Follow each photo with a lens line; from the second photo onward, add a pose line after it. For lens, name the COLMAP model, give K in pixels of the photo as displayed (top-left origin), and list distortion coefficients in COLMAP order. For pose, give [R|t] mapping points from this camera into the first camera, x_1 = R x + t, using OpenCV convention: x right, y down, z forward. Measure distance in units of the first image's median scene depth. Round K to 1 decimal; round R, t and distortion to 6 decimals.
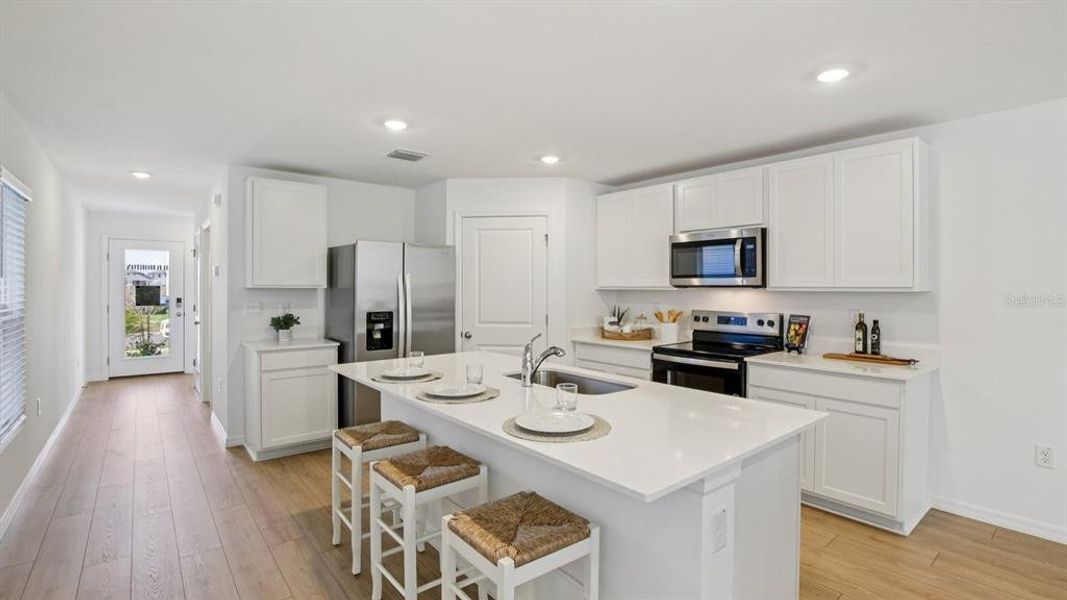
lens RADIAL K [[488.5, 0, 539.6], [0, 488.5, 289.5], [0, 0, 1]] dist [-0.022173, 0.000723]
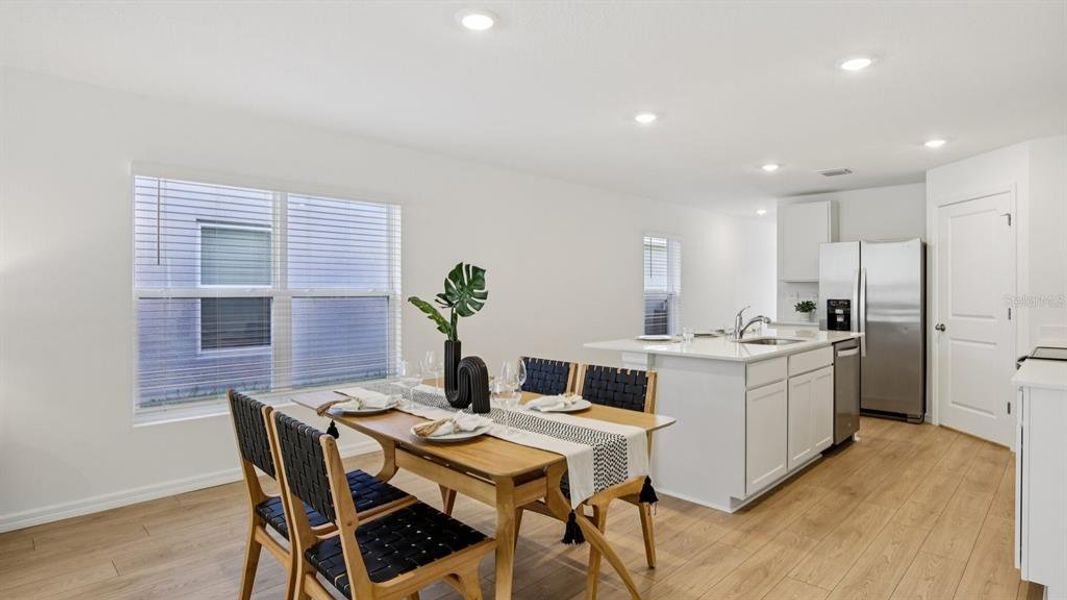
lens RADIAL K [[559.4, 0, 541.8], [0, 559.4, 290.1], [0, 0, 1]] dist [-0.012639, 0.004174]
pose [[0.094519, -0.002254, -0.995521, 1.014029], [-0.003960, 0.999989, -0.002640, 0.028881], [0.995515, 0.004192, 0.094509, 0.119321]]
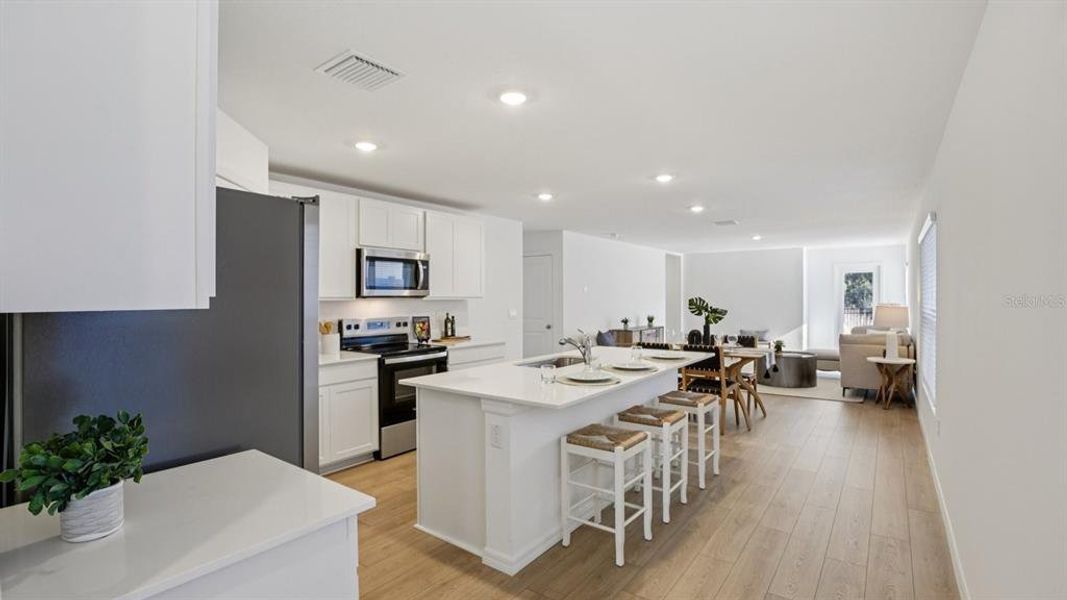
lens RADIAL K [[489.7, 0, 537.9], [0, 489.7, 303.3], [0, 0, 1]] dist [-0.021022, 0.000641]
pose [[-0.248644, -0.005668, 0.968578, -0.850255], [0.012294, 0.999884, 0.009007, 0.003803], [-0.968517, 0.014148, -0.248545, 0.907016]]
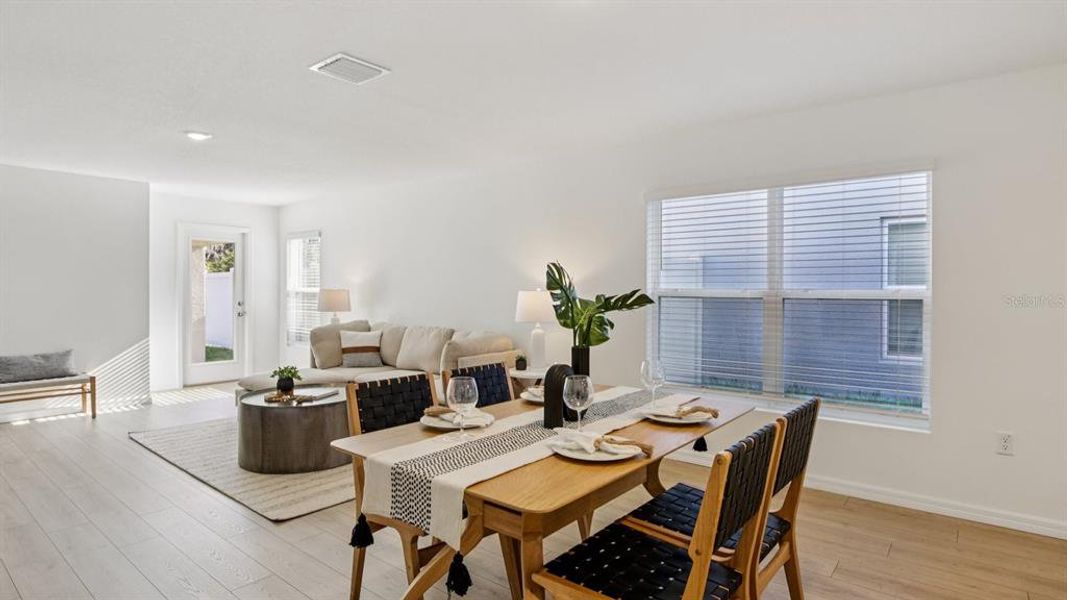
lens RADIAL K [[559.4, 0, 531.9], [0, 559.4, 292.7], [0, 0, 1]] dist [-0.012639, 0.004174]
pose [[-0.982270, -0.006603, -0.187353, 0.561452], [-0.008933, 0.999893, 0.011595, 0.023627], [0.187256, 0.013063, -0.982224, 0.601871]]
